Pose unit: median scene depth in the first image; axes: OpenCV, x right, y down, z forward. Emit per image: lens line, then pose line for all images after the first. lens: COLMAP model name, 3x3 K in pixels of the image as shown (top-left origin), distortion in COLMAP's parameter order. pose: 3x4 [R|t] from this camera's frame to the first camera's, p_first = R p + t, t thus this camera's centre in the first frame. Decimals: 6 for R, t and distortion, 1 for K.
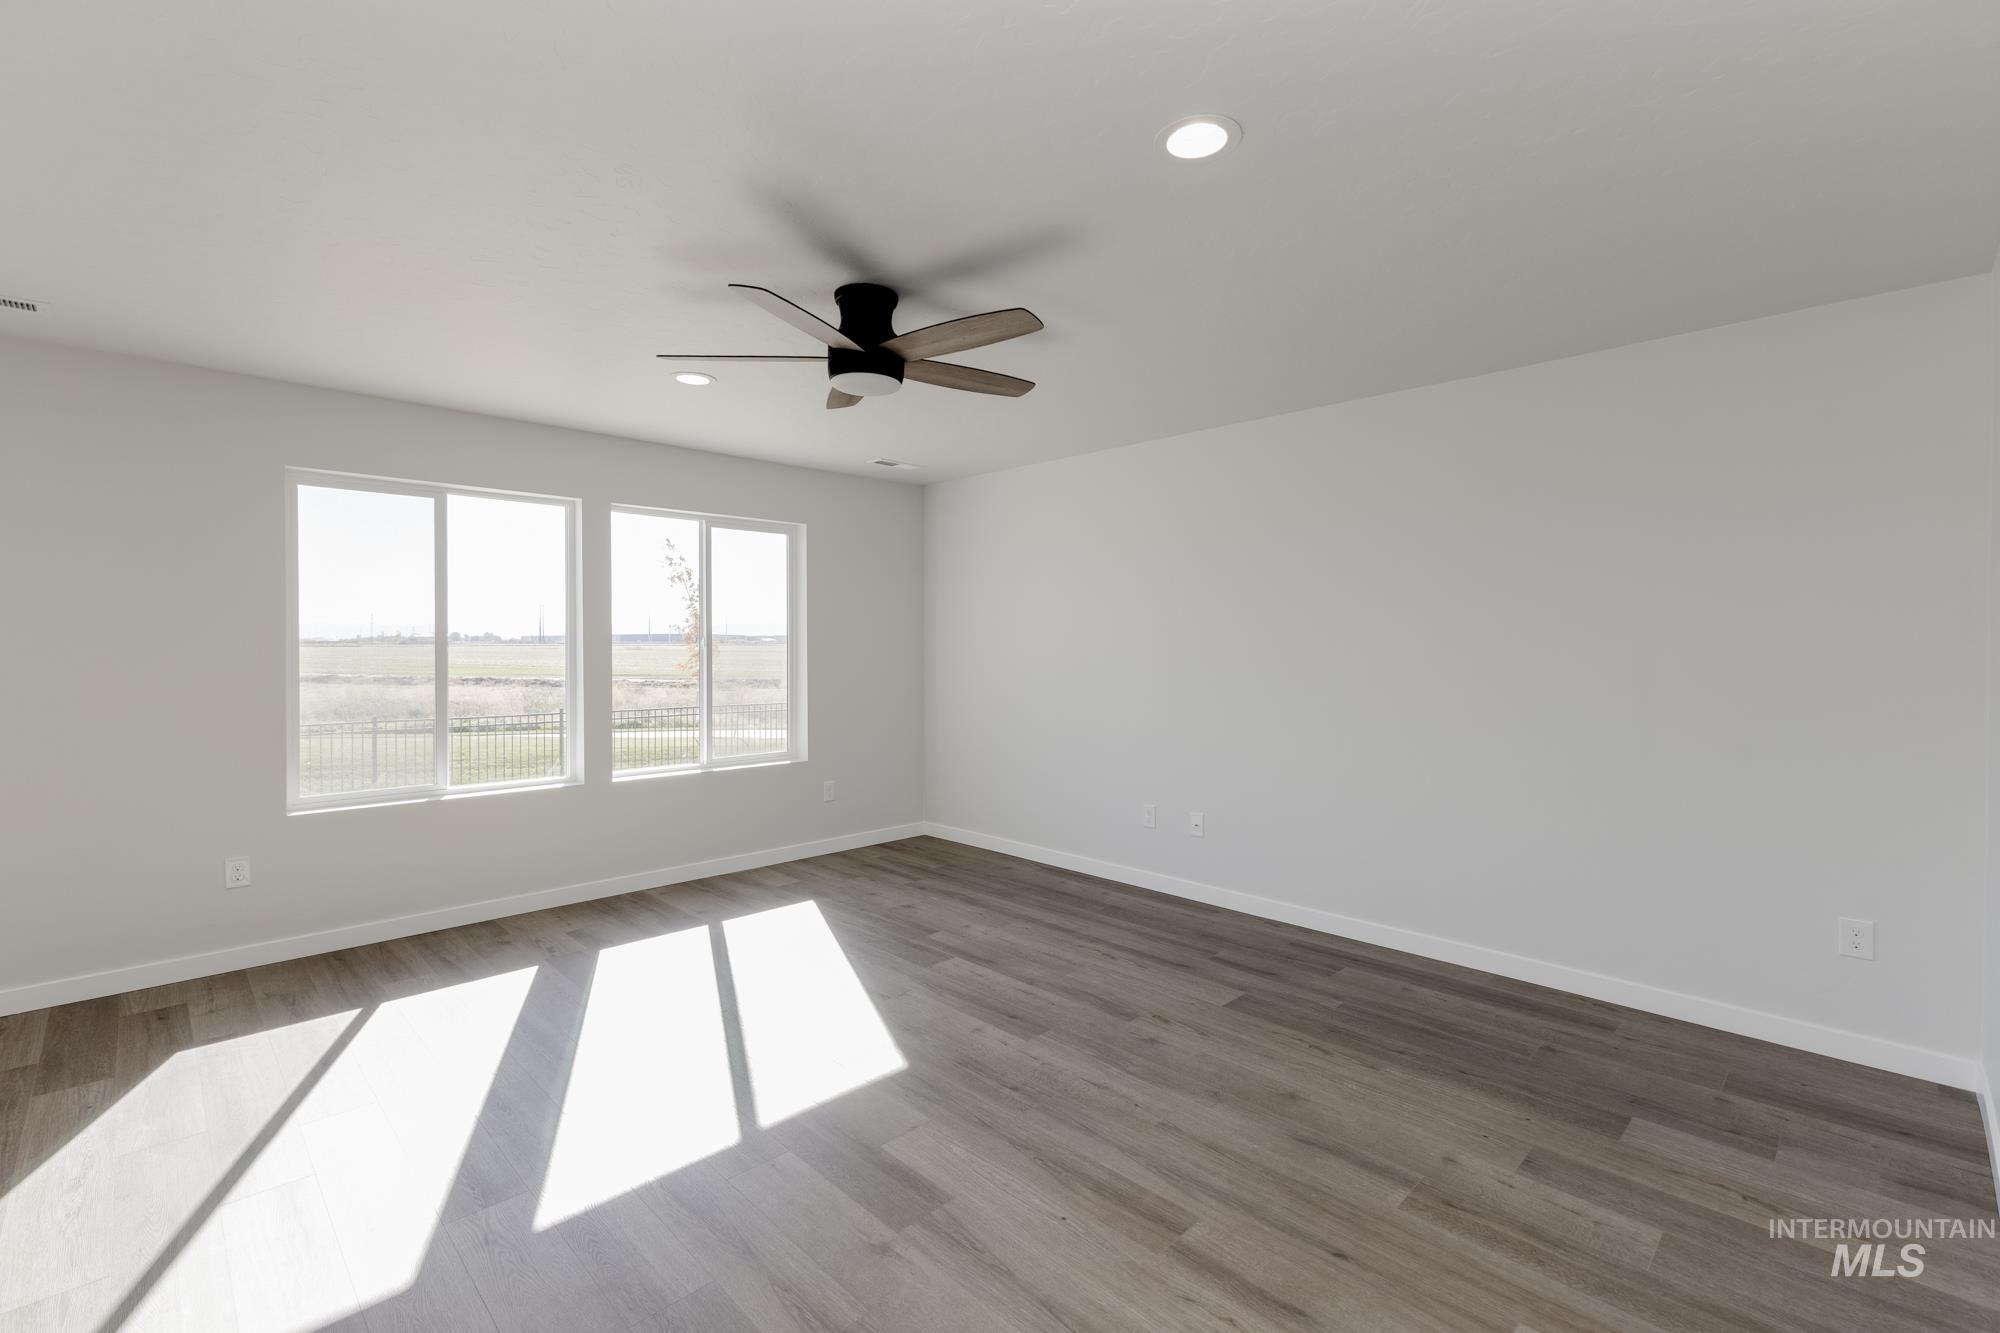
lens RADIAL K [[882.1, 0, 1000.0], [0, 882.1, 666.5], [0, 0, 1]] dist [0.006210, -0.000174]
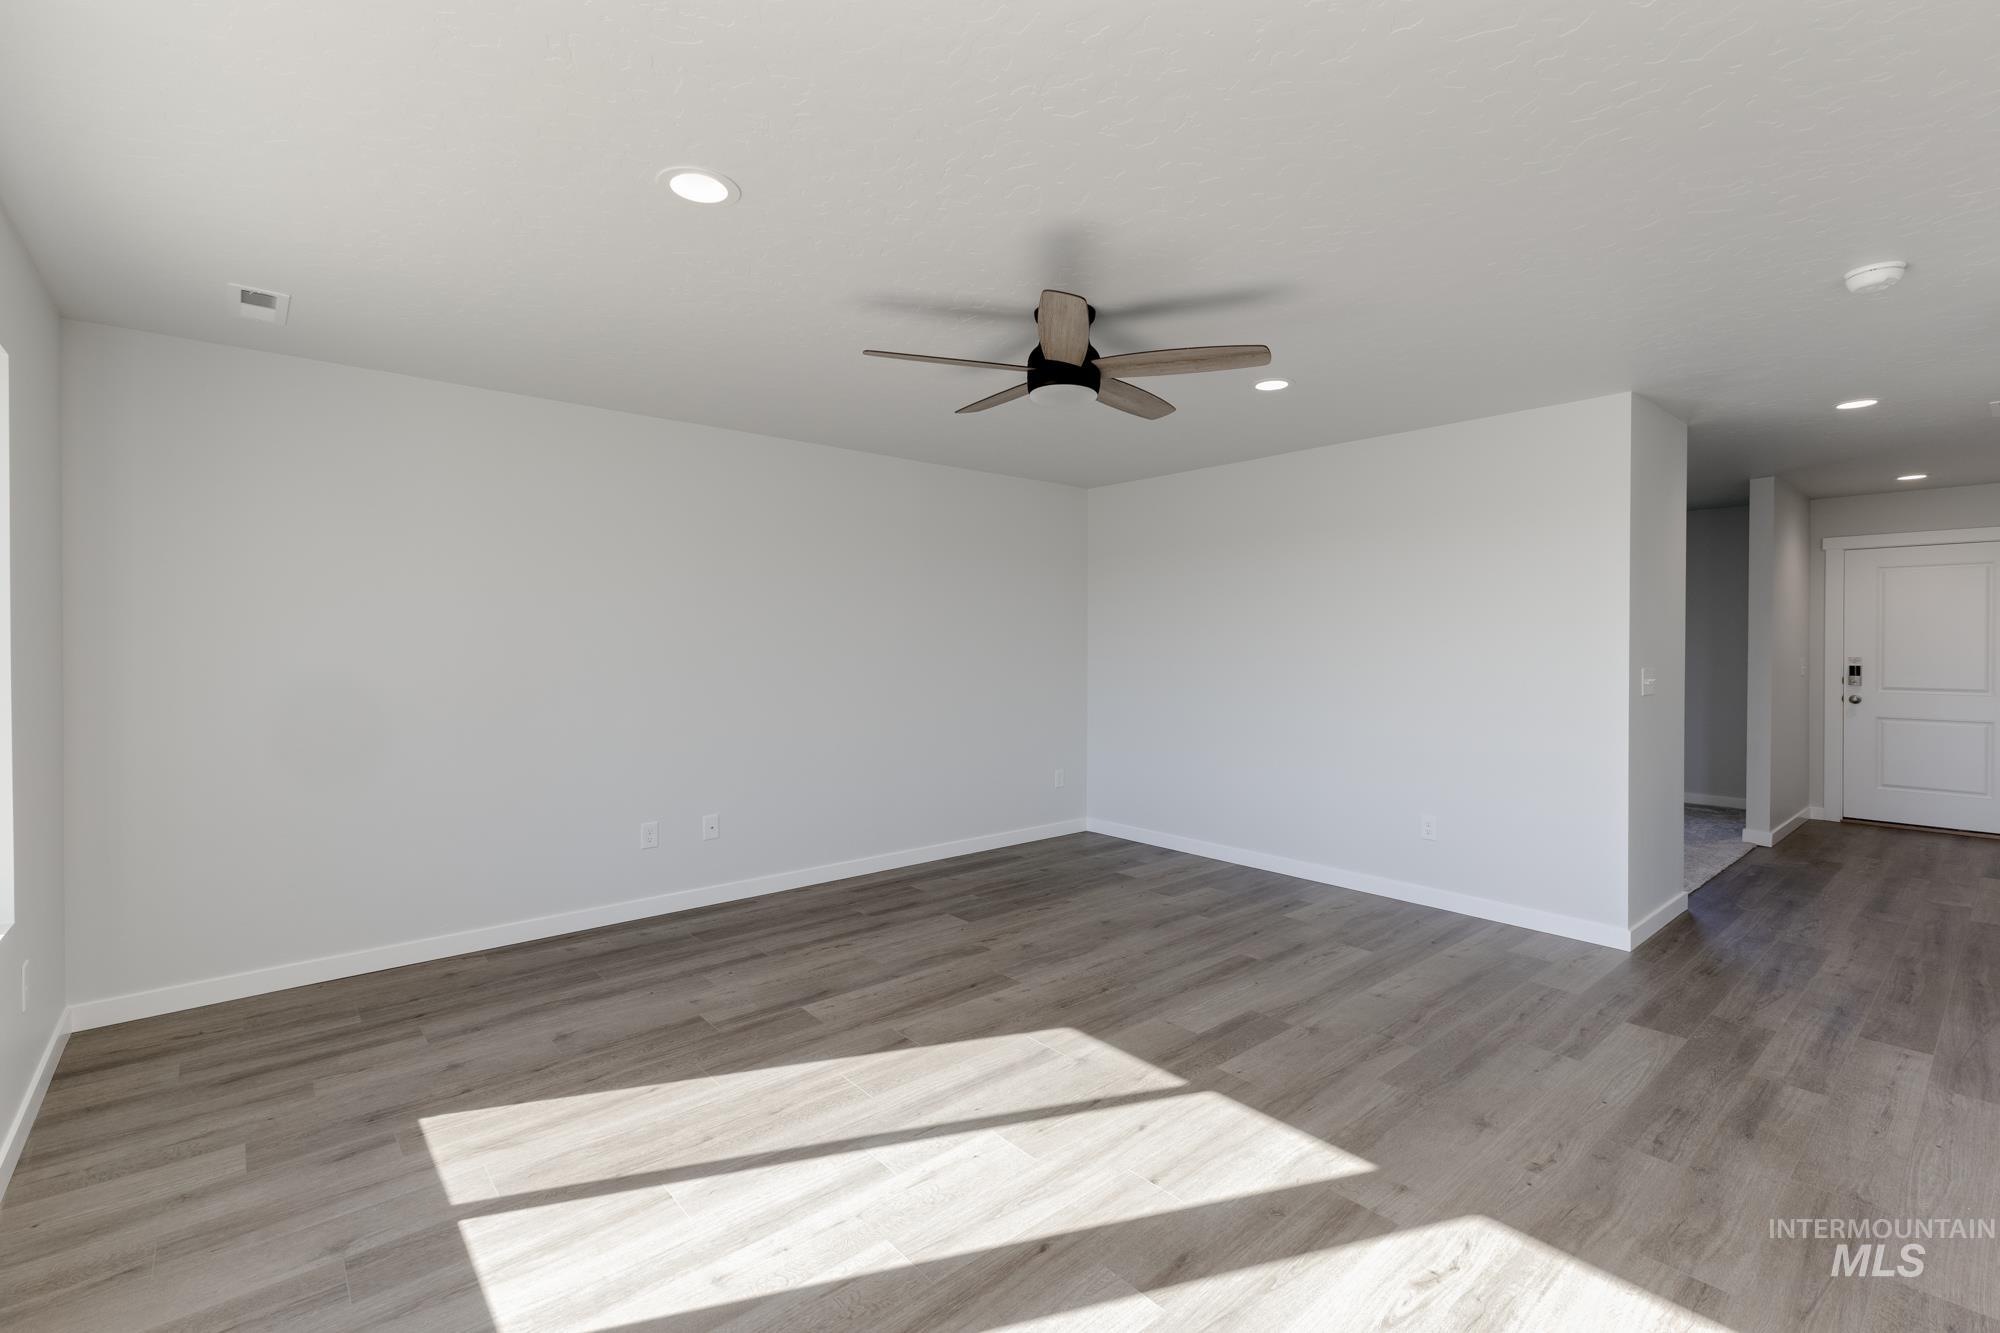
lens RADIAL K [[882.1, 0, 1000.0], [0, 882.1, 666.5], [0, 0, 1]] dist [0.006210, -0.000174]
pose [[0.063810, -0.026757, 0.997603, -1.004352], [0.023175, 0.999411, 0.025324, -0.023195], [-0.997693, 0.021504, 0.064392, 0.840503]]
